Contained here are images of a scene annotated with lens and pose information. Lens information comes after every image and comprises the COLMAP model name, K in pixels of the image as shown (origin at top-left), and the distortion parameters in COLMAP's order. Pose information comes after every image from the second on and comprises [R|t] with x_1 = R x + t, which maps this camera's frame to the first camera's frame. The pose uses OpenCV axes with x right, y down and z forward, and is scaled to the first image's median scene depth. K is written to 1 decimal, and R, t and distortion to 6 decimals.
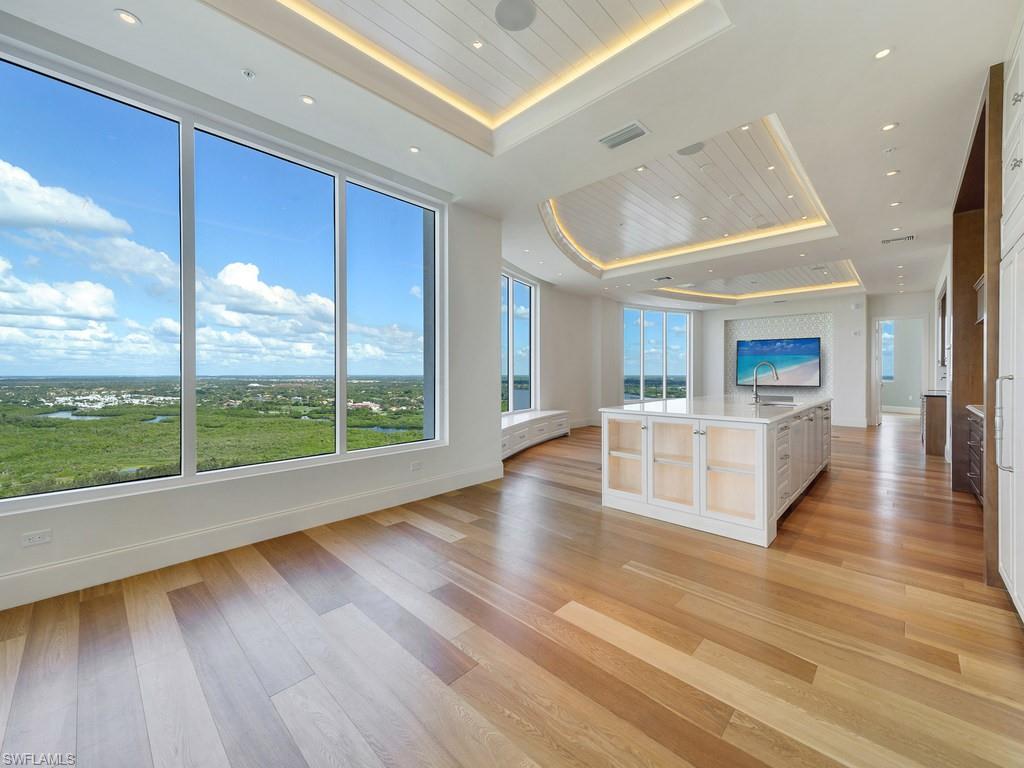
lens RADIAL K [[407.4, 0, 508.5], [0, 407.4, 382.2], [0, 0, 1]] dist [0.004037, -0.001603]
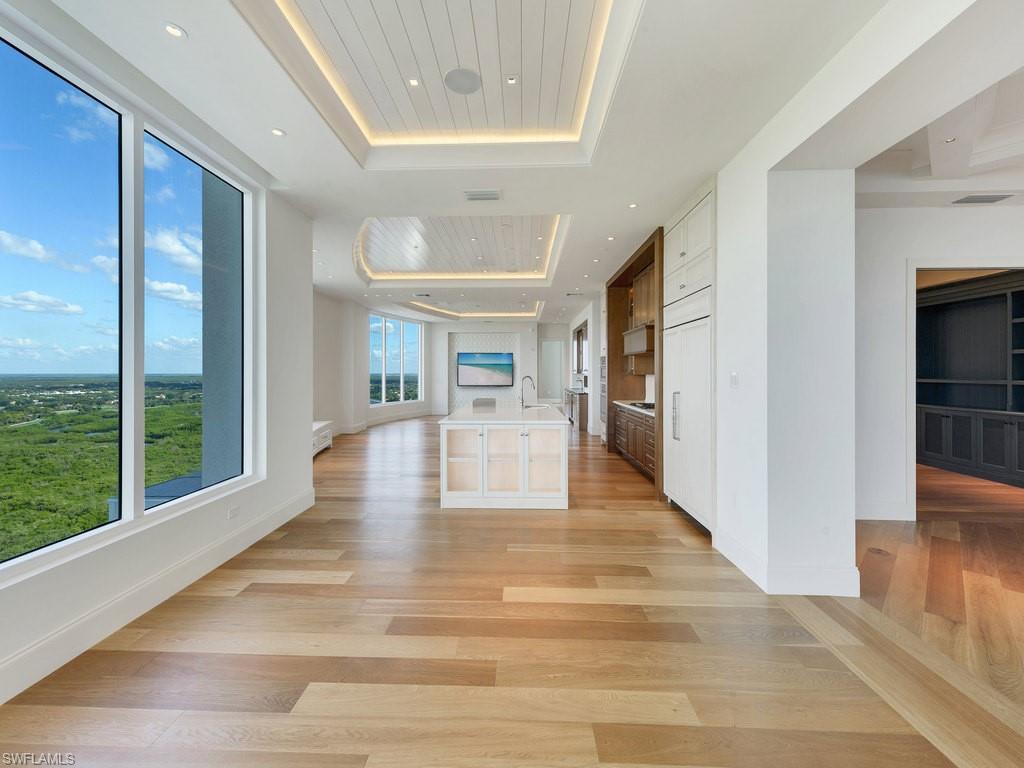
lens RADIAL K [[407.4, 0, 510.4], [0, 407.4, 374.5], [0, 0, 1]] dist [0.004037, -0.001603]
pose [[0.731899, -0.001241, 0.681412, -0.423745], [0.010642, 0.999897, -0.009610, -0.053198], [-0.681330, 0.014285, 0.731837, 0.061953]]
